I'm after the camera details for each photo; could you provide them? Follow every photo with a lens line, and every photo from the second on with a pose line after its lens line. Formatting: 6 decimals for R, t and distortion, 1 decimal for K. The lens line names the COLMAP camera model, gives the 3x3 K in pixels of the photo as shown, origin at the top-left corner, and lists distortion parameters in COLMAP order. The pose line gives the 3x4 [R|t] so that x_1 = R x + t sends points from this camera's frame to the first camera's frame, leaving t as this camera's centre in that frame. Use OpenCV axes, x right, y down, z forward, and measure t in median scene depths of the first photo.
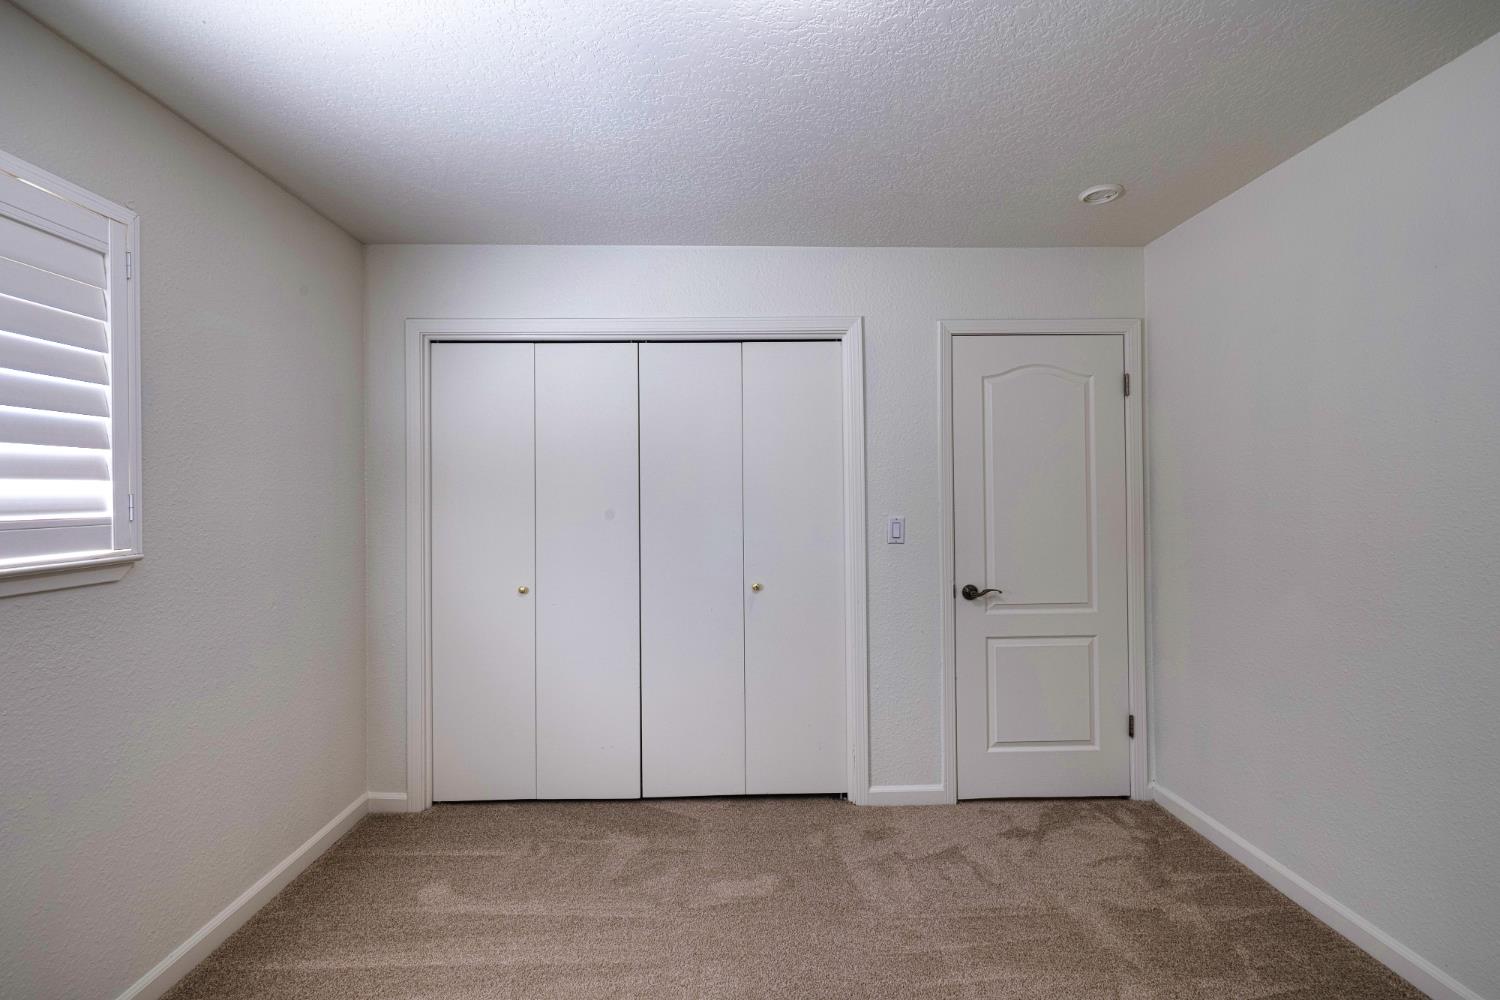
lens RADIAL K [[634.1, 0, 748.4], [0, 634.1, 492.0], [0, 0, 1]] dist [0.000905, -0.000820]
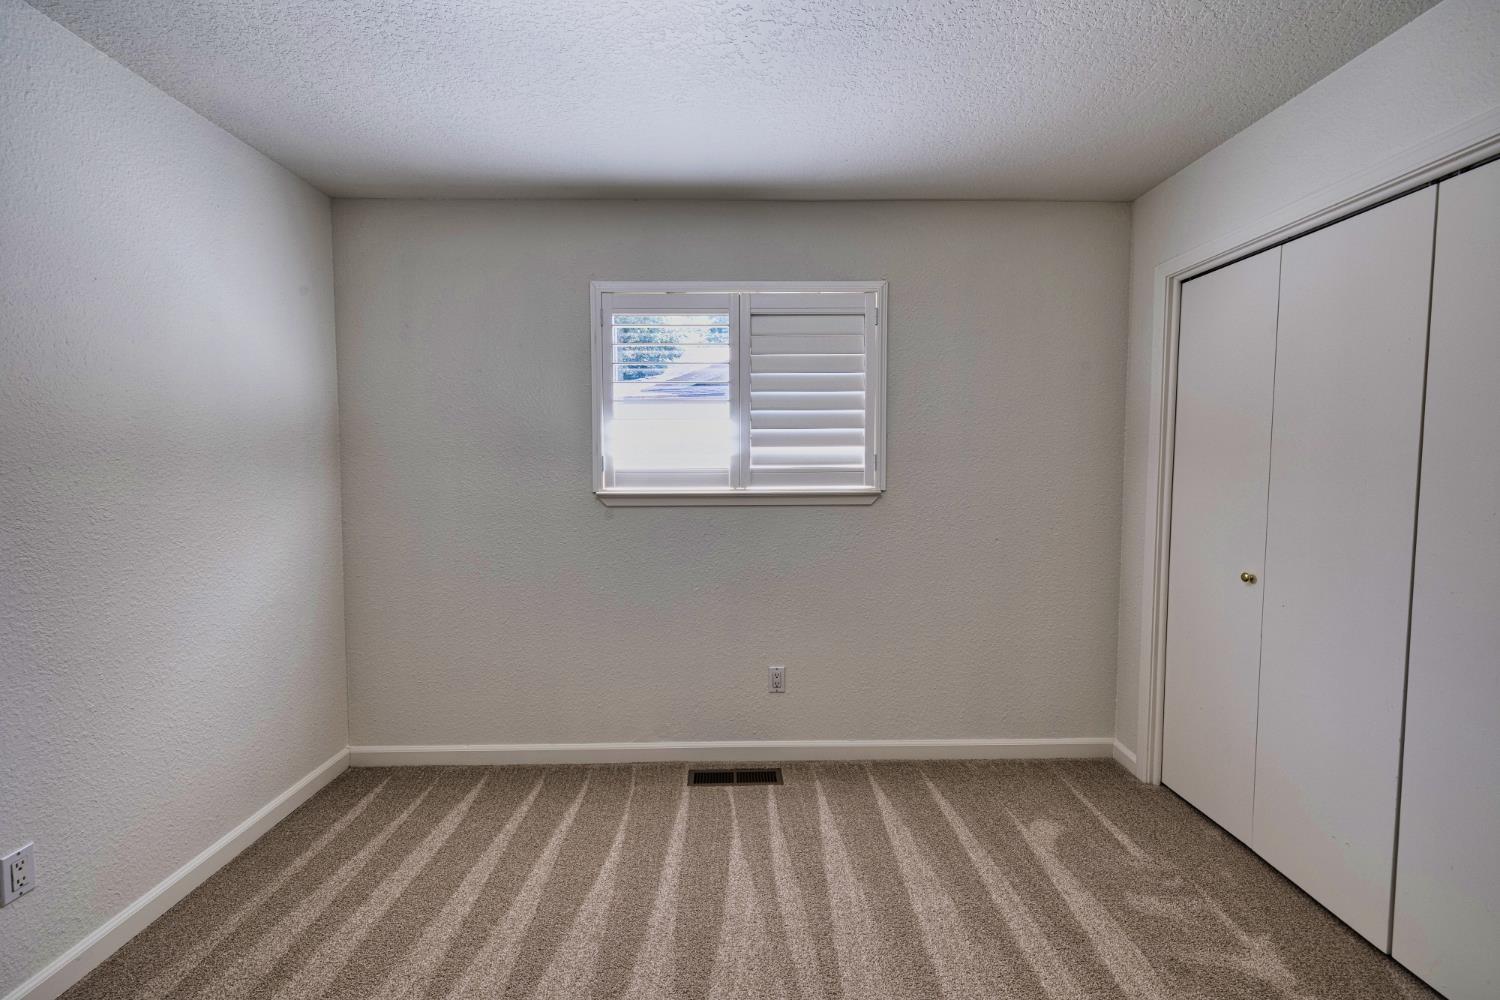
lens RADIAL K [[634.1, 0, 749.0], [0, 634.1, 501.0], [0, 0, 1]] dist [0.000905, -0.000820]
pose [[-0.011786, 0.075790, -0.997054, 0.542867], [0.004442, 0.997118, 0.075742, -0.000999], [0.999921, -0.003536, -0.012089, 0.524062]]
